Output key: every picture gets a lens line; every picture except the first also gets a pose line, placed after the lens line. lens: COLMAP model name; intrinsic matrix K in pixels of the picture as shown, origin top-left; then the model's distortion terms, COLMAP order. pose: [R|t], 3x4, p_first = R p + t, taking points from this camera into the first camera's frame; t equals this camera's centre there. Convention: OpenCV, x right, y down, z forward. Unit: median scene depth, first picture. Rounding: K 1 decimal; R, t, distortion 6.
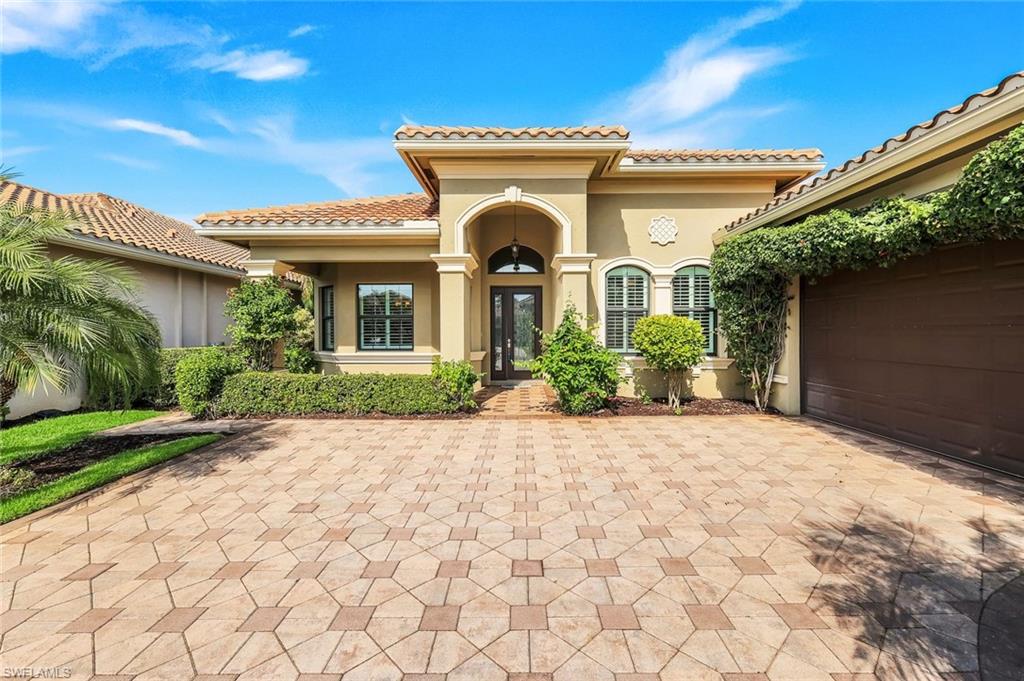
lens RADIAL K [[453.5, 0, 509.7], [0, 453.5, 334.2], [0, 0, 1]] dist [-0.001631, 0.000414]
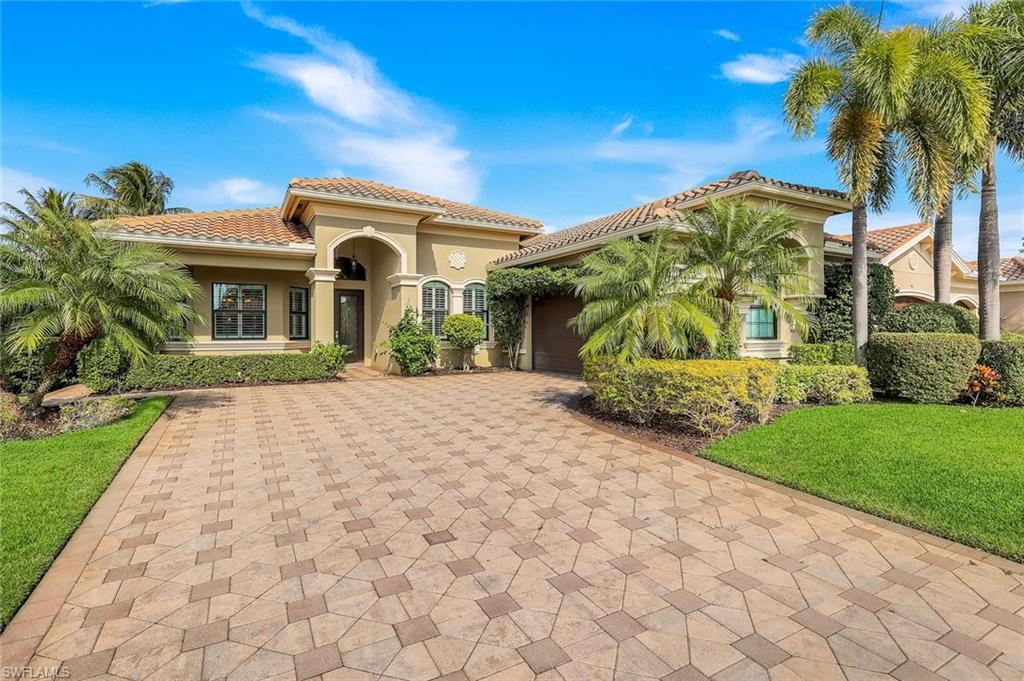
lens RADIAL K [[498.5, 0, 512.5], [0, 498.5, 336.7], [0, 0, 1]] dist [-0.000486, -0.000140]
pose [[0.863747, -0.003874, 0.503911, -0.396071], [0.002498, 0.999991, 0.003407, 0.033115], [-0.503920, -0.001684, 0.863749, -0.628786]]
